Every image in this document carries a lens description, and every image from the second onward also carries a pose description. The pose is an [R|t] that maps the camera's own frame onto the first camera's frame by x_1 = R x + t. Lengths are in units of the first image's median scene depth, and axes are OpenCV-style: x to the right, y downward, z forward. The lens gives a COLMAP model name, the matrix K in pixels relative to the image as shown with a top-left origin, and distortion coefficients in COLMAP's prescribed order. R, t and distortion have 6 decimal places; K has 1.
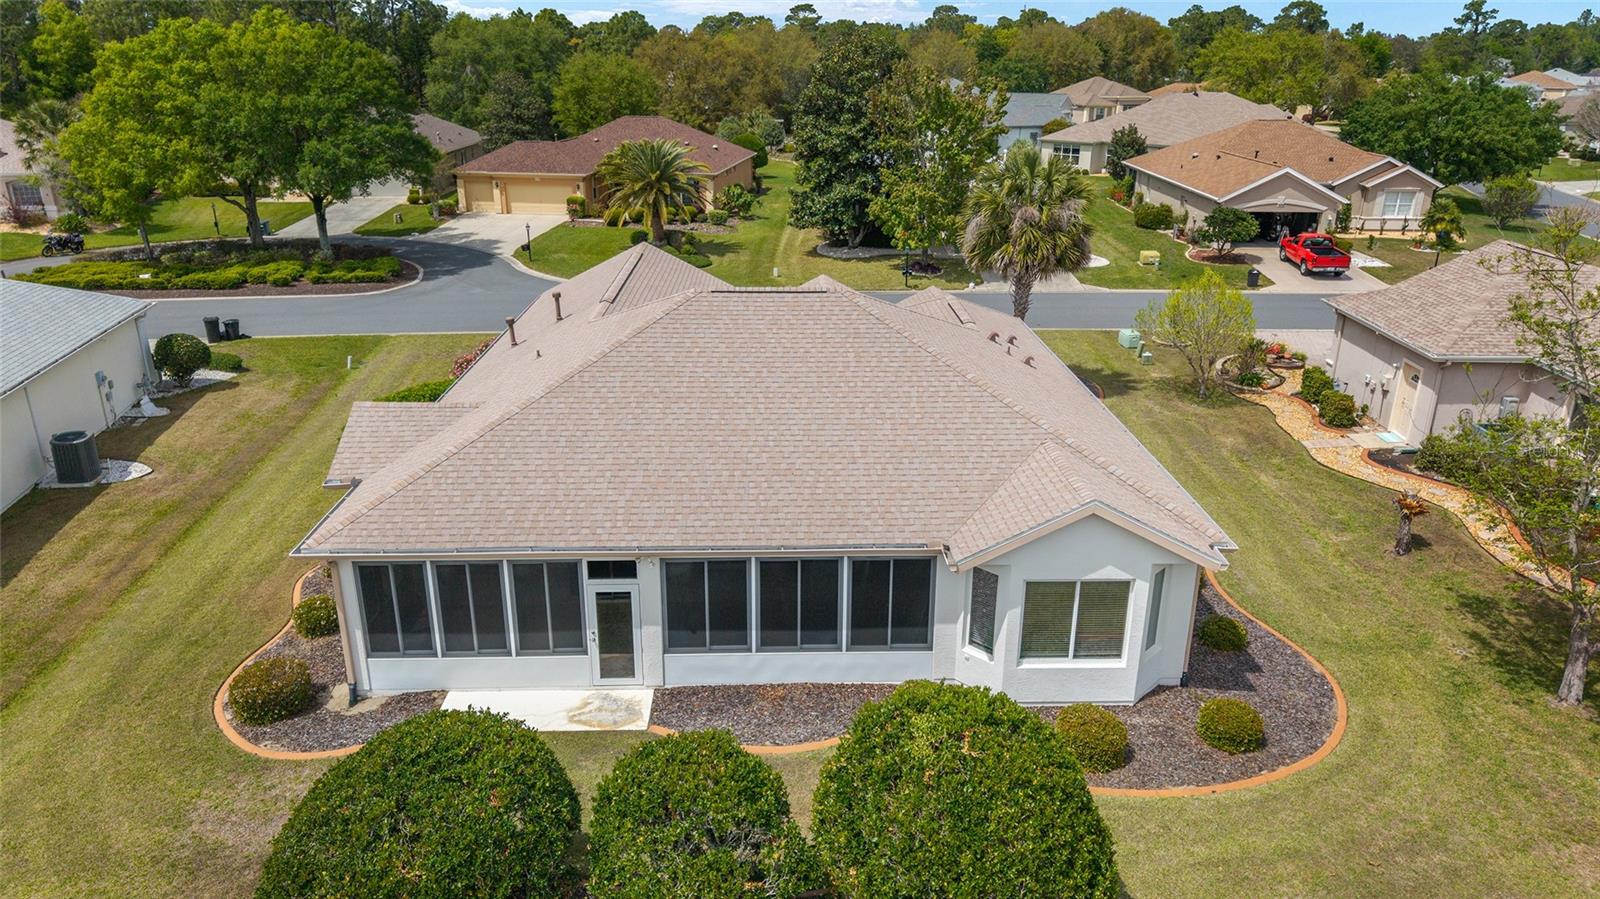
lens RADIAL K [[1072.0, 0, 800.0], [0, 1072.0, 449.5], [0, 0, 1]] dist [0.029612, -0.023630]
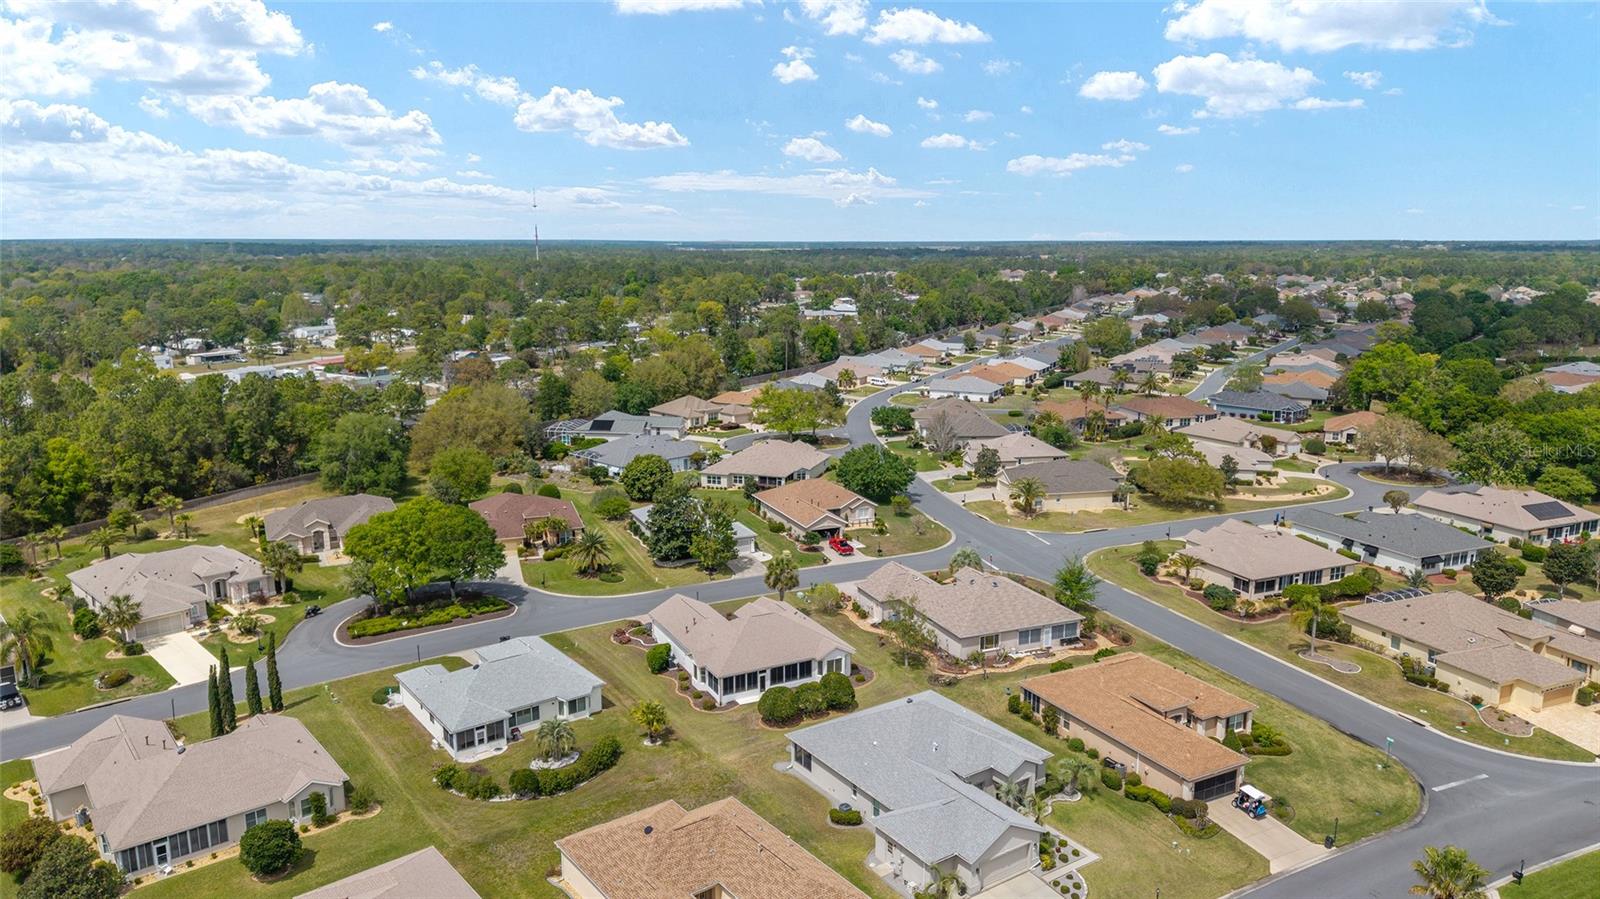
lens RADIAL K [[1059.0, 0, 800.0], [0, 1059.0, 449.5], [0, 0, 1]] dist [0.093783, -0.130291]
pose [[0.900955, -0.087996, 0.424897, -1.376261], [0.153549, 0.980516, -0.122521, -0.195769], [-0.405836, 0.175629, 0.896912, -2.632871]]
